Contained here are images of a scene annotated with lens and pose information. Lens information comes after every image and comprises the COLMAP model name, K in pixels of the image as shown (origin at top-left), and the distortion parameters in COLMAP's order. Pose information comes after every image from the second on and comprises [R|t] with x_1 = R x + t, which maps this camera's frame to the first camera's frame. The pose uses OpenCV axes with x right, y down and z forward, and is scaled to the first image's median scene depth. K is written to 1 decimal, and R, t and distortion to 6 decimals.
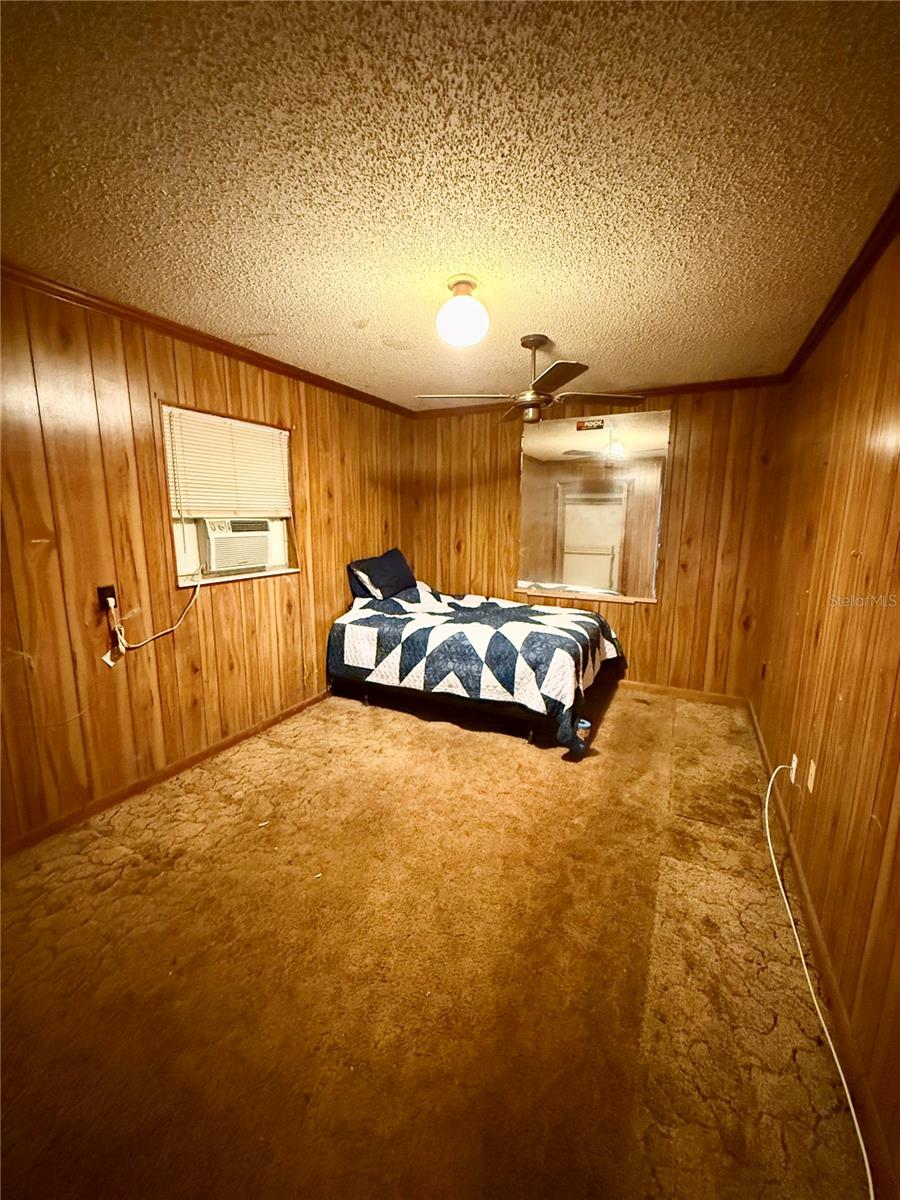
lens RADIAL K [[476.6, 0, 459.3], [0, 476.6, 595.4], [0, 0, 1]] dist [0.003786, -0.000226]
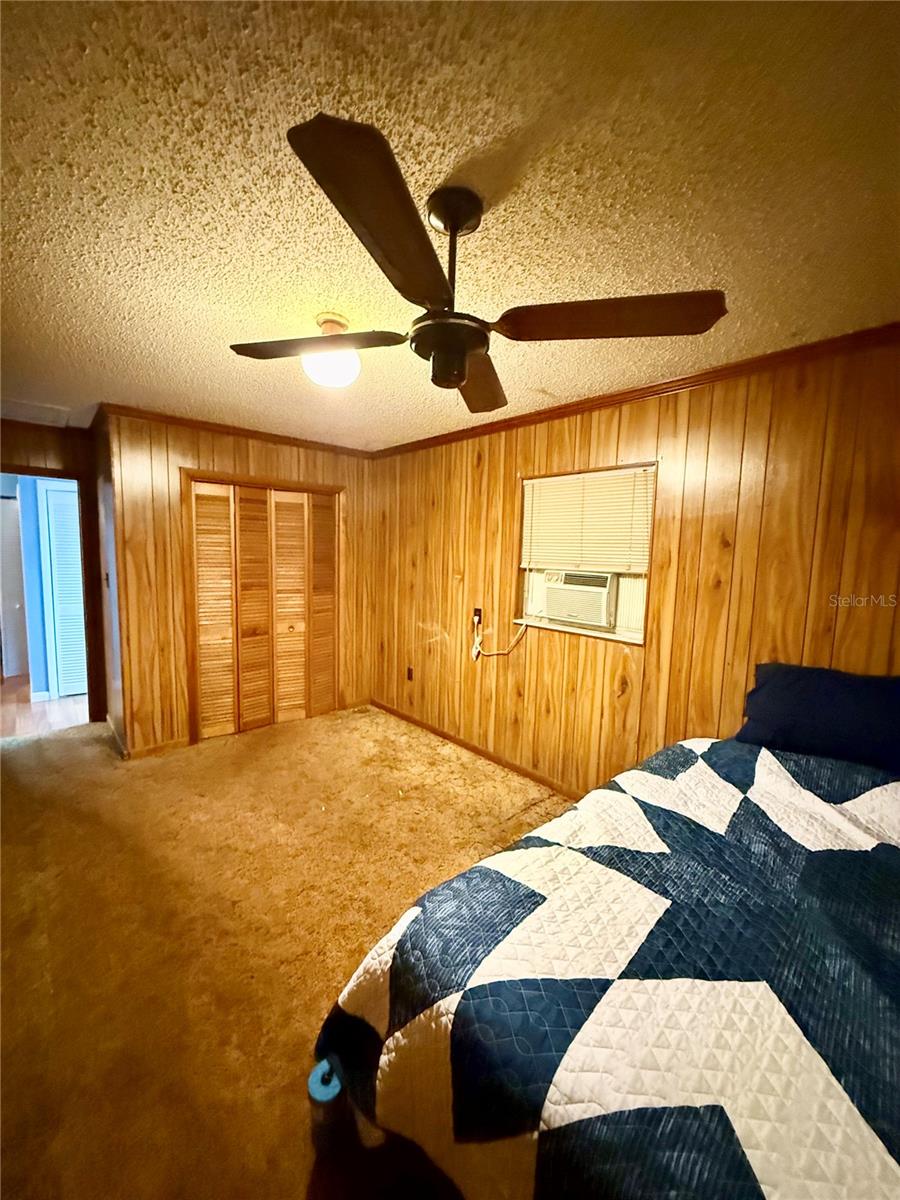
lens RADIAL K [[476.6, 0, 459.6], [0, 476.6, 609.4], [0, 0, 1]] dist [0.003786, -0.000226]
pose [[-0.369252, 0.077788, -0.926068, 0.558660], [-0.199119, 0.966726, 0.160598, -0.199339], [0.907747, 0.243699, -0.341477, 1.157313]]
